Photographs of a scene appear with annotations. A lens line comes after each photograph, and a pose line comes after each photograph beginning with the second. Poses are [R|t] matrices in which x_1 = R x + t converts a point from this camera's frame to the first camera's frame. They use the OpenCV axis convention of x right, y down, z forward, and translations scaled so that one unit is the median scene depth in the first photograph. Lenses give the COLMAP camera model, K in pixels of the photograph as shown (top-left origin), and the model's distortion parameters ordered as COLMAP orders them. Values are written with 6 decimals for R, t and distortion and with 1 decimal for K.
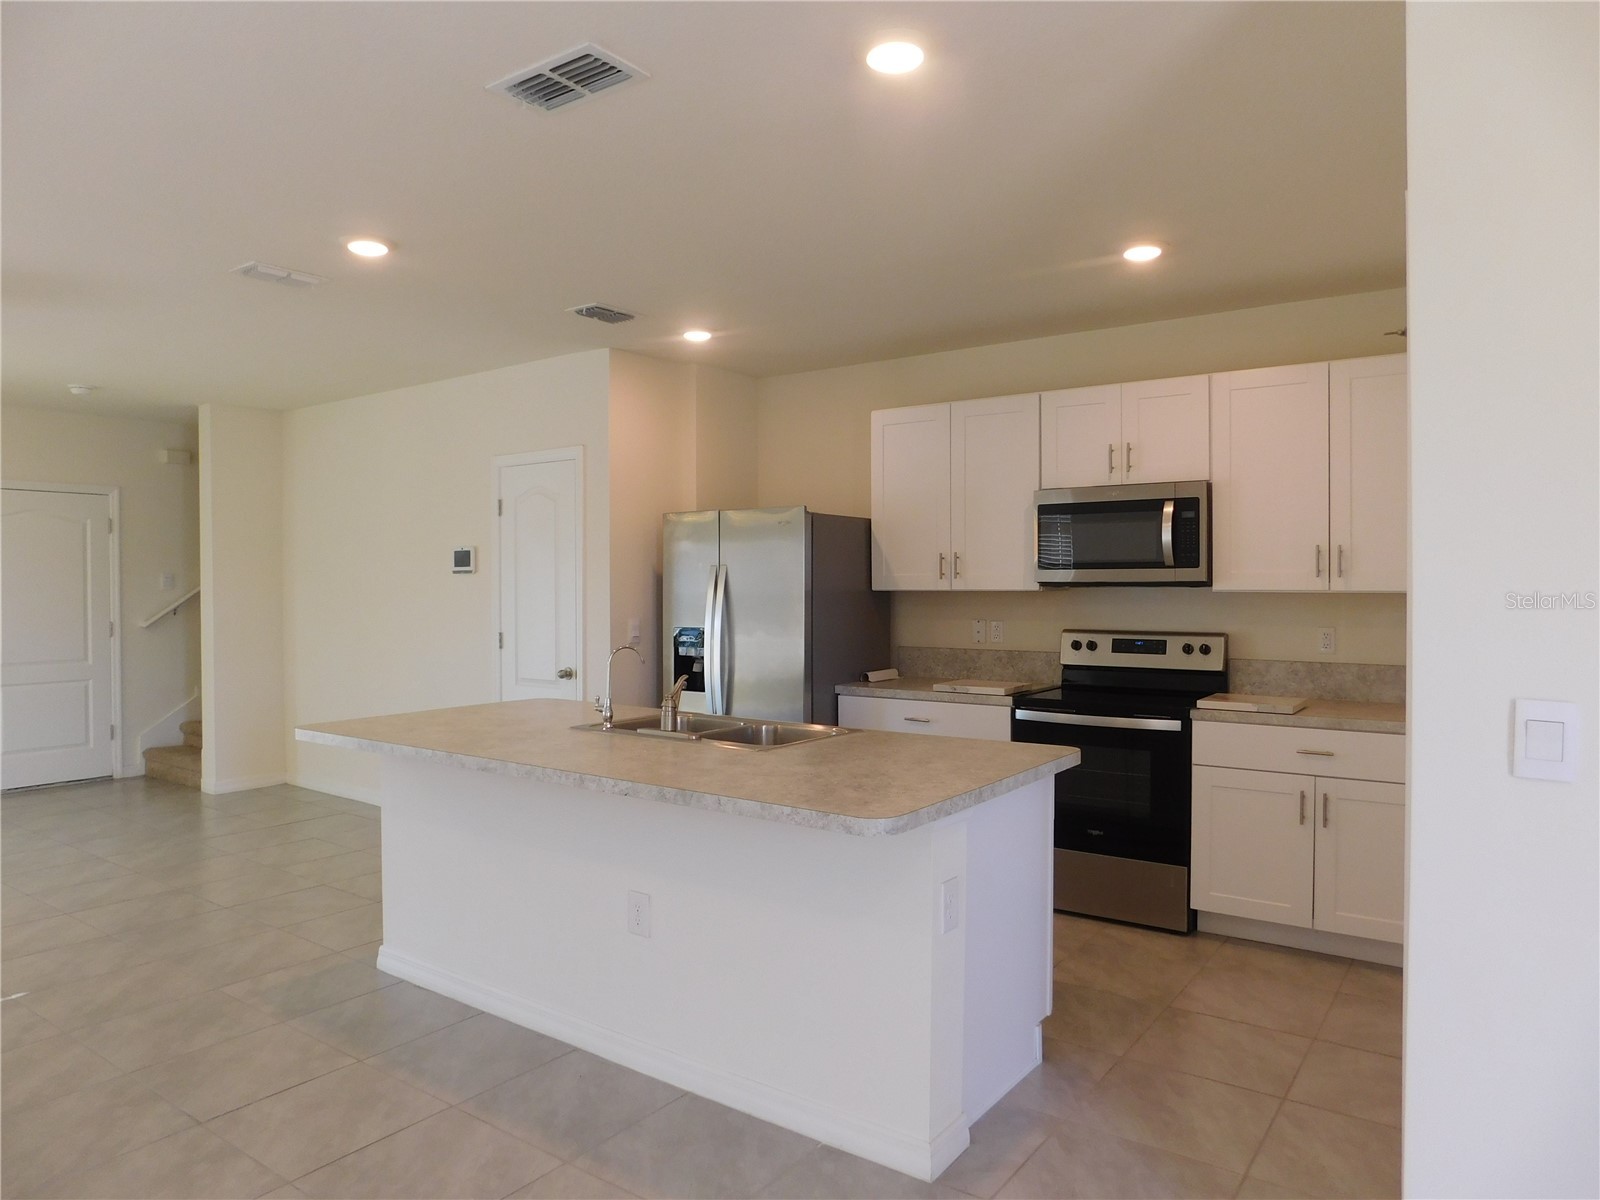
lens RADIAL K [[1049.2, 0, 799.0], [0, 1049.2, 595.6], [0, 0, 1]] dist [-0.077235, 0.056582]
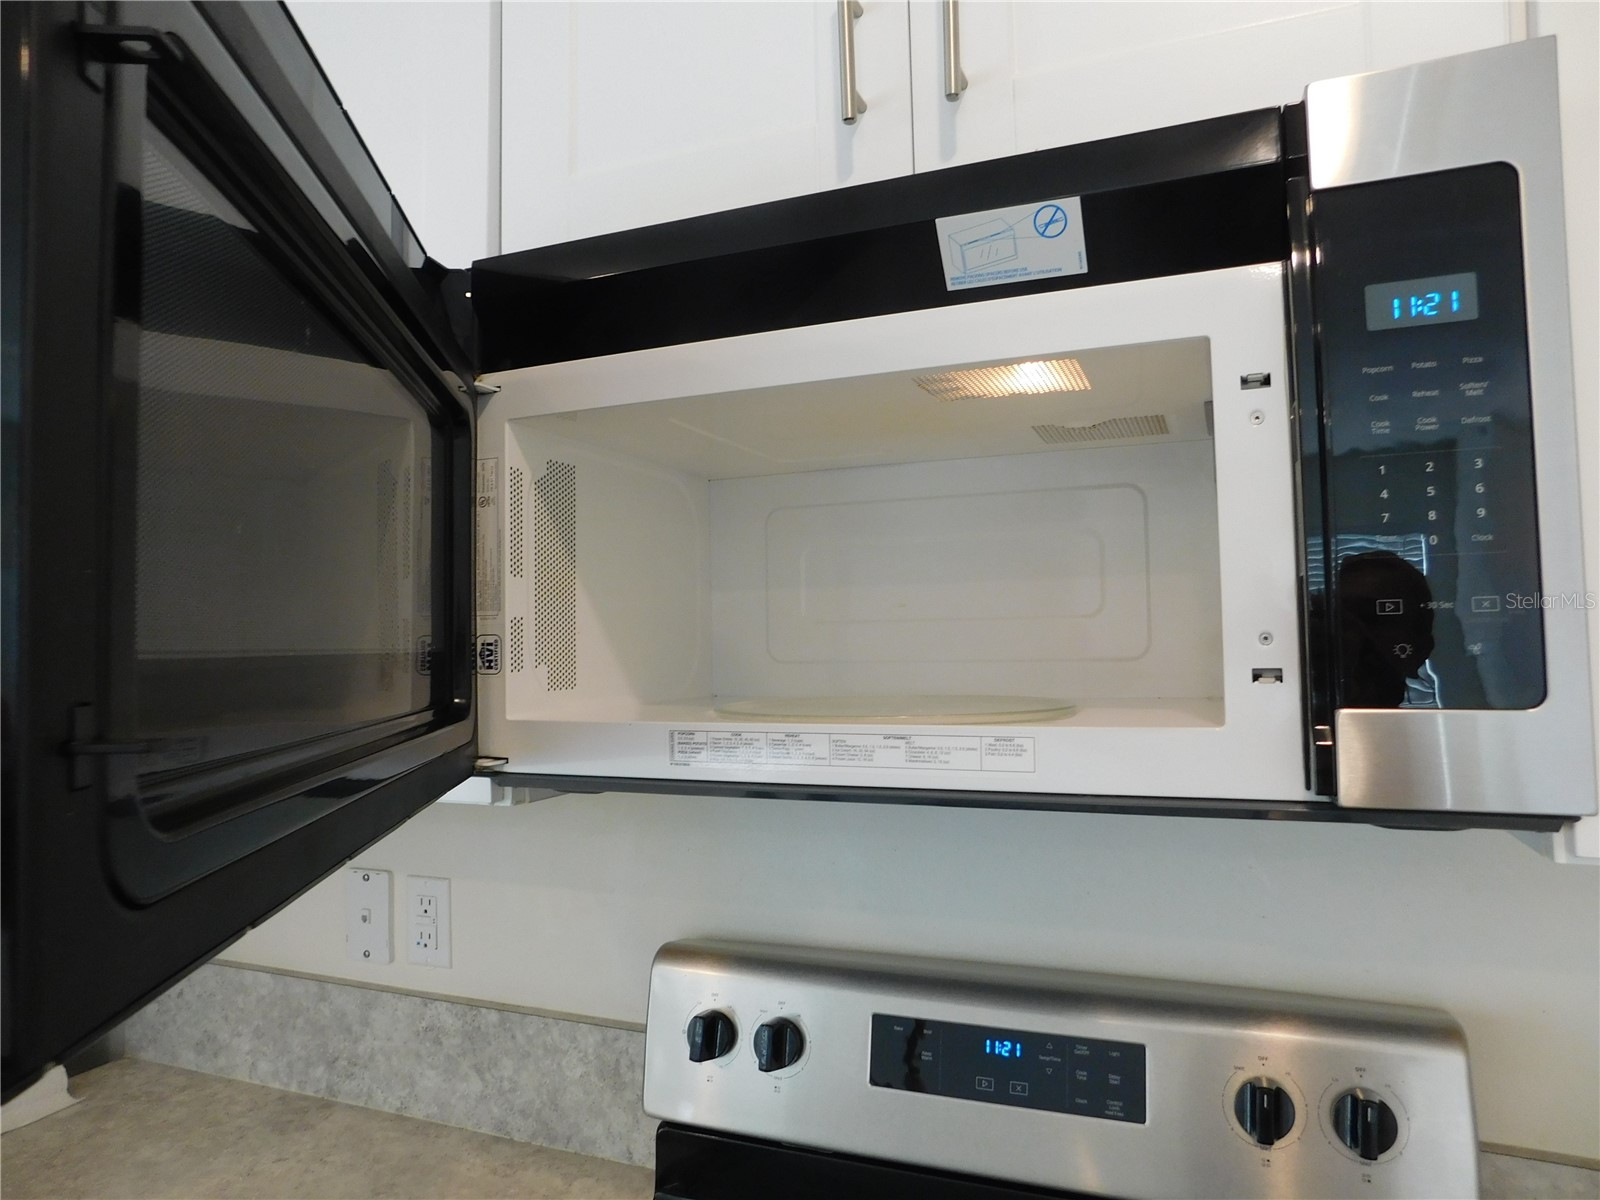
lens RADIAL K [[1049.2, 0, 799.0], [0, 1049.2, 595.6], [0, 0, 1]] dist [-0.077235, 0.056582]
pose [[0.973245, 0.004759, 0.229719, 0.181121], [0.010571, 0.997799, -0.065458, -0.022186], [-0.229525, 0.066135, 0.971053, 0.606322]]
